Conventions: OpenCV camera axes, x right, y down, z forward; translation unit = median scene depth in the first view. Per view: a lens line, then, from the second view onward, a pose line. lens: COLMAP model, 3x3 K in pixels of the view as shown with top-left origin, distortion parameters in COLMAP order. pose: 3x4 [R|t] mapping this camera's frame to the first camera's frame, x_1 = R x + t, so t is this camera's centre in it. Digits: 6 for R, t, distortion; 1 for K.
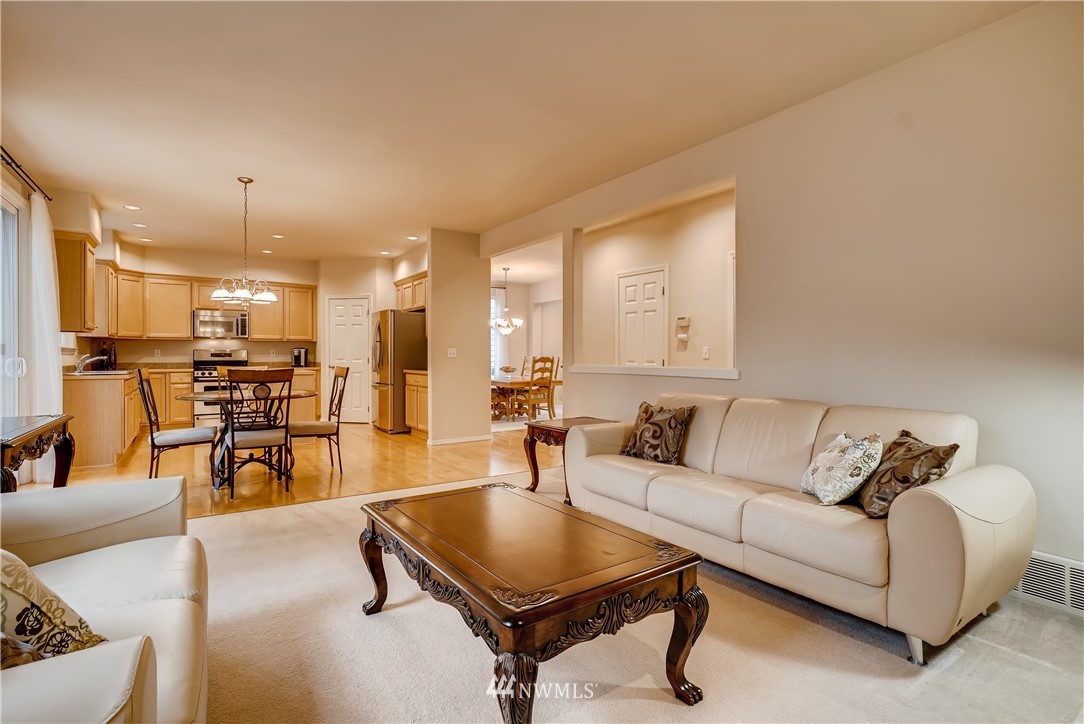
lens RADIAL K [[520.3, 0, 533.3], [0, 520.3, 358.9], [0, 0, 1]] dist [-0.017109, 0.002156]
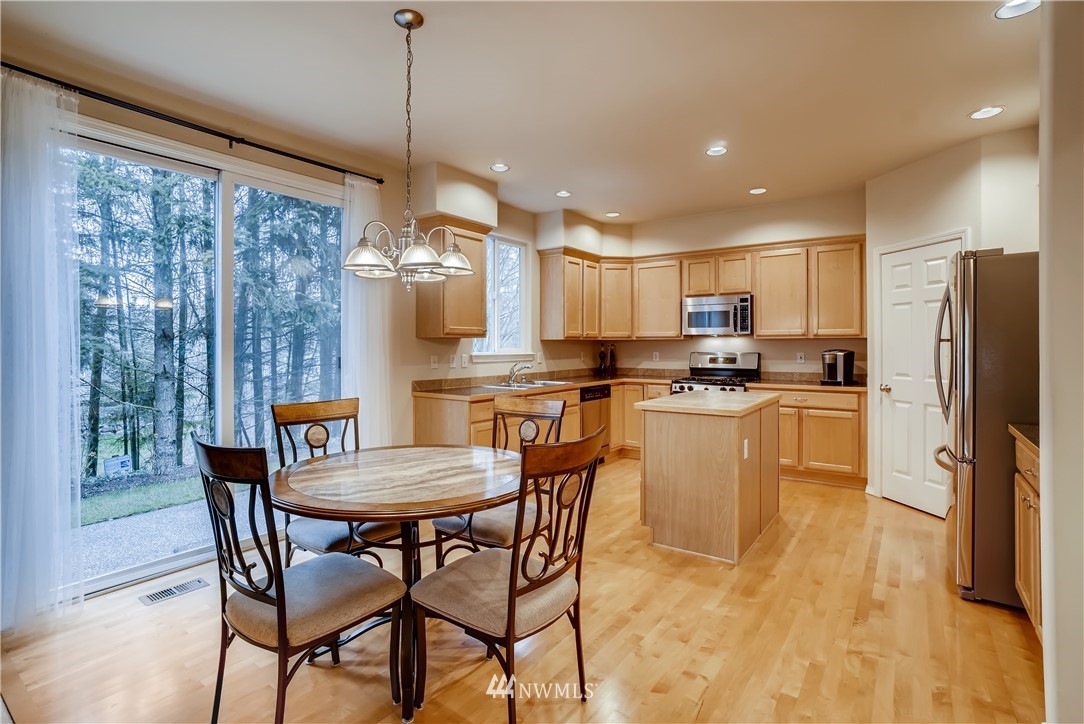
lens RADIAL K [[520.3, 0, 546.1], [0, 520.3, 346.2], [0, 0, 1]] dist [-0.017109, 0.002156]
pose [[0.353137, 0.001023, -0.935571, -0.041928], [-0.004931, 0.999988, -0.000768, -0.026068], [0.935558, 0.004884, 0.353138, 0.566998]]
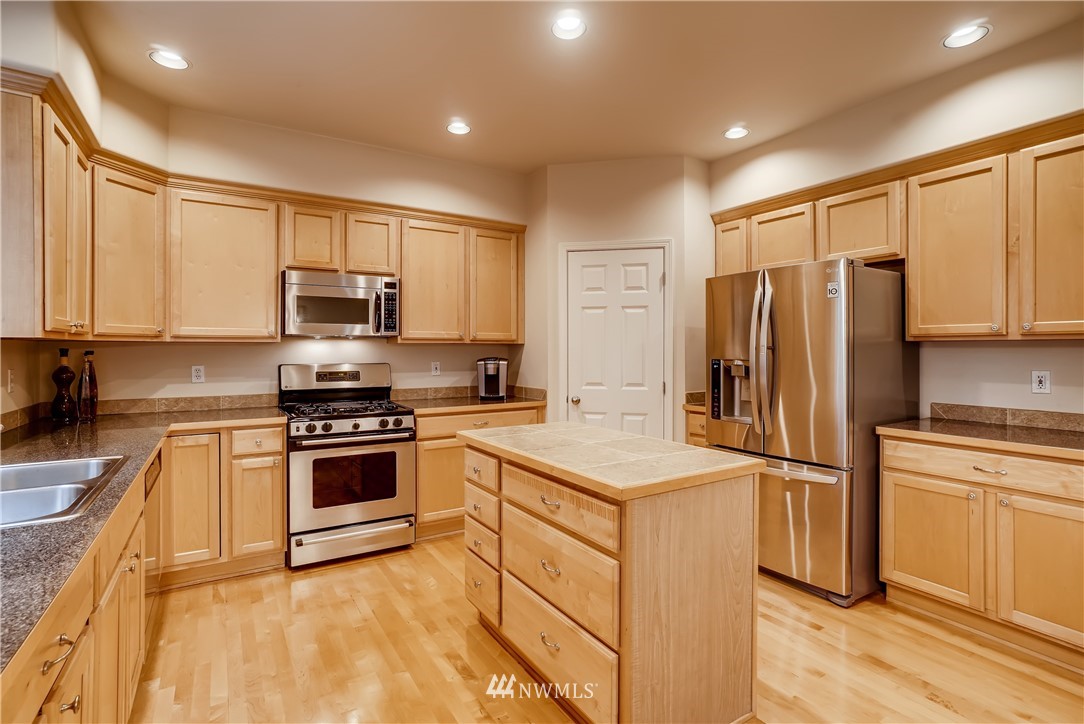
lens RADIAL K [[520.3, 0, 532.2], [0, 520.3, 350.6], [0, 0, 1]] dist [-0.017109, 0.002156]
pose [[0.999248, -0.001290, -0.038746, -0.445483], [0.001028, 0.999976, -0.006803, -0.027520], [0.038754, 0.006758, 0.999226, 0.597791]]
